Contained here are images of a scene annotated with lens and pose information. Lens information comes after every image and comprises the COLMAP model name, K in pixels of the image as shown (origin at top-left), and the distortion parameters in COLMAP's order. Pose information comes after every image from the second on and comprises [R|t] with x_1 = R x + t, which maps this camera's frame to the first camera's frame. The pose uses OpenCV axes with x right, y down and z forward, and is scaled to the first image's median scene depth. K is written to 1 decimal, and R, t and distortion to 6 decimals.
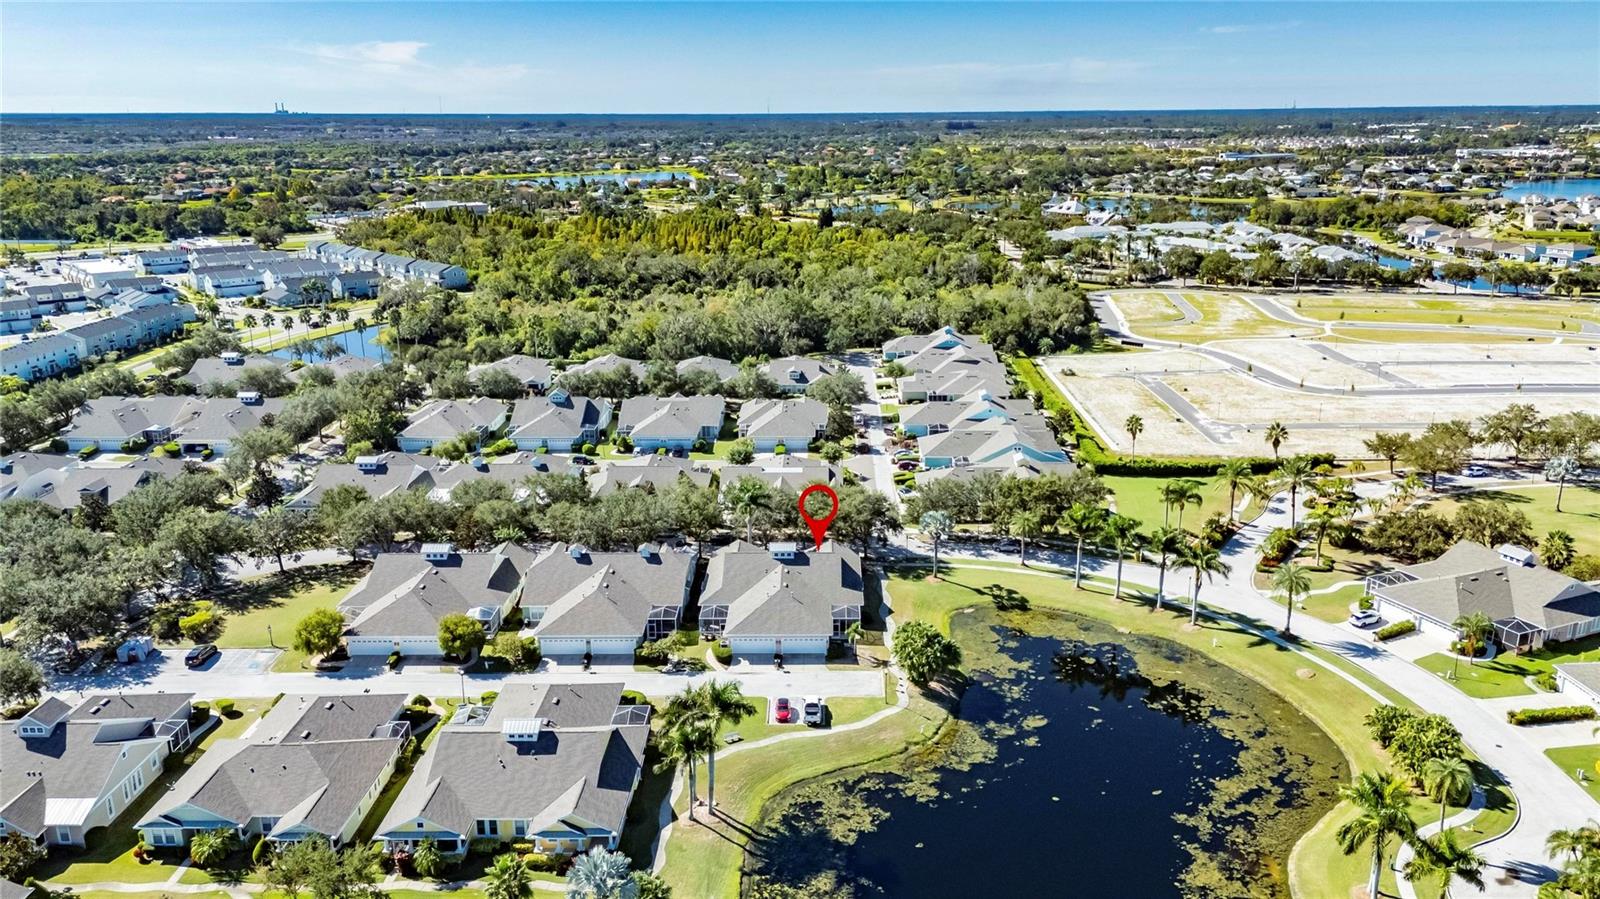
lens RADIAL K [[1169.2, 0, 809.6], [0, 1169.2, 448.1], [0, 0, 1]] dist [0.093227, -0.108829]
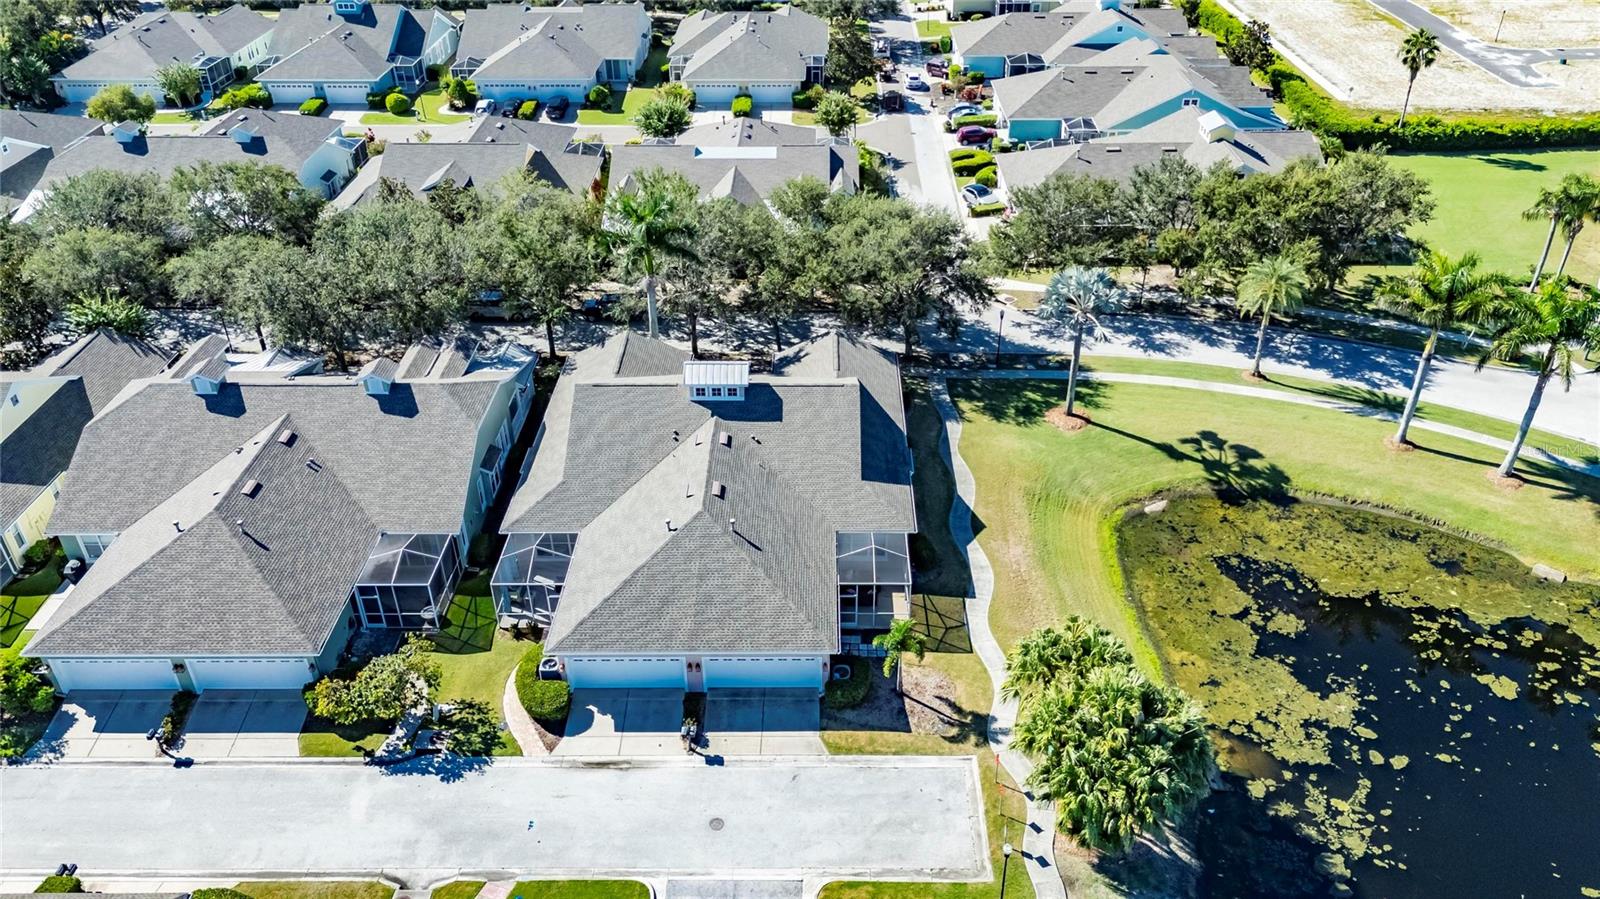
lens RADIAL K [[1175.3, 0, 810.9], [0, 1175.3, 449.9], [0, 0, 1]] dist [0.067669, -0.058682]
pose [[0.999996, -0.002936, 0.000464, 0.008430], [0.002672, 0.956427, 0.291960, -0.007328], [-0.001301, -0.291957, 0.956430, 0.527913]]
